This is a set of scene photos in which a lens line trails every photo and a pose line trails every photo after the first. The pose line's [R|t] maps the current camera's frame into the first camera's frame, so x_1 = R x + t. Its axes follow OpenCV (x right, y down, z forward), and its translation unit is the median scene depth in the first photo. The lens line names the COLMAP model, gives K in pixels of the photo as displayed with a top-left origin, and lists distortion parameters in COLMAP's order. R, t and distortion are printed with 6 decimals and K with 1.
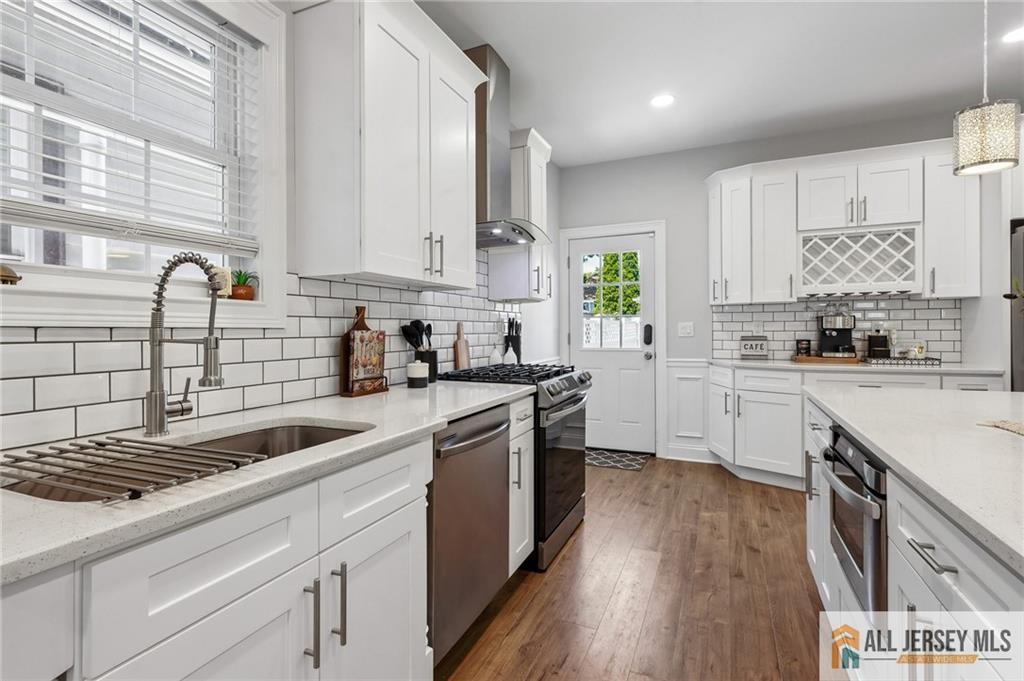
lens RADIAL K [[488.9, 0, 511.3], [0, 488.9, 333.8], [0, 0, 1]] dist [-0.003135, 0.001752]
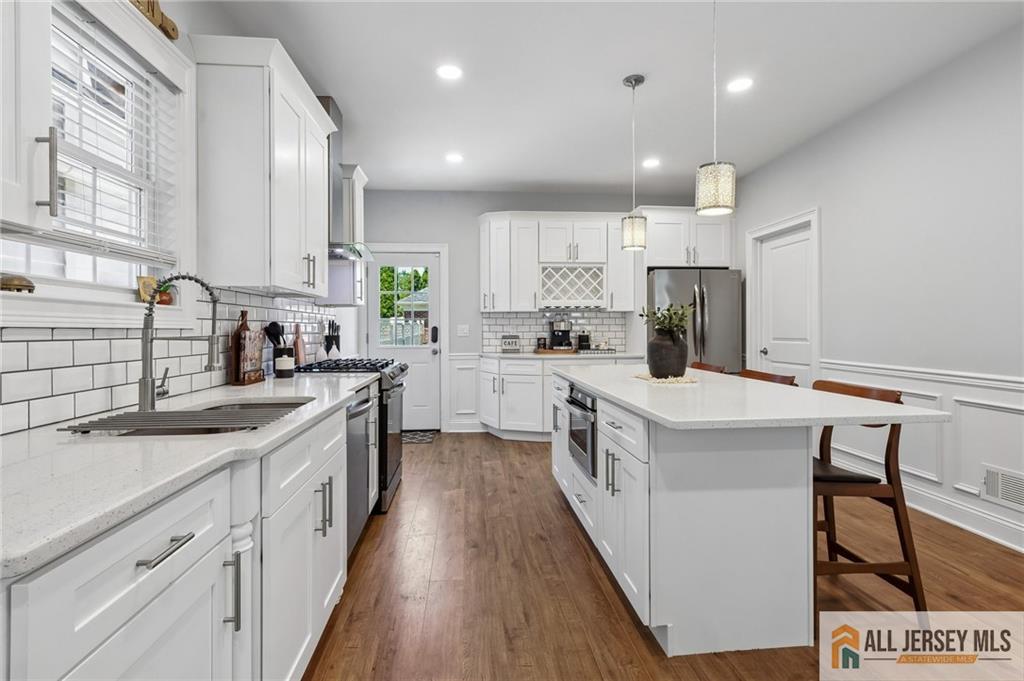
lens RADIAL K [[488.9, 0, 510.5], [0, 488.9, 335.3], [0, 0, 1]] dist [-0.003135, 0.001752]
pose [[0.872134, -0.001364, 0.489266, -0.273640], [0.000094, 0.999997, 0.002621, 0.001117], [-0.489268, -0.002240, 0.872131, -0.306370]]
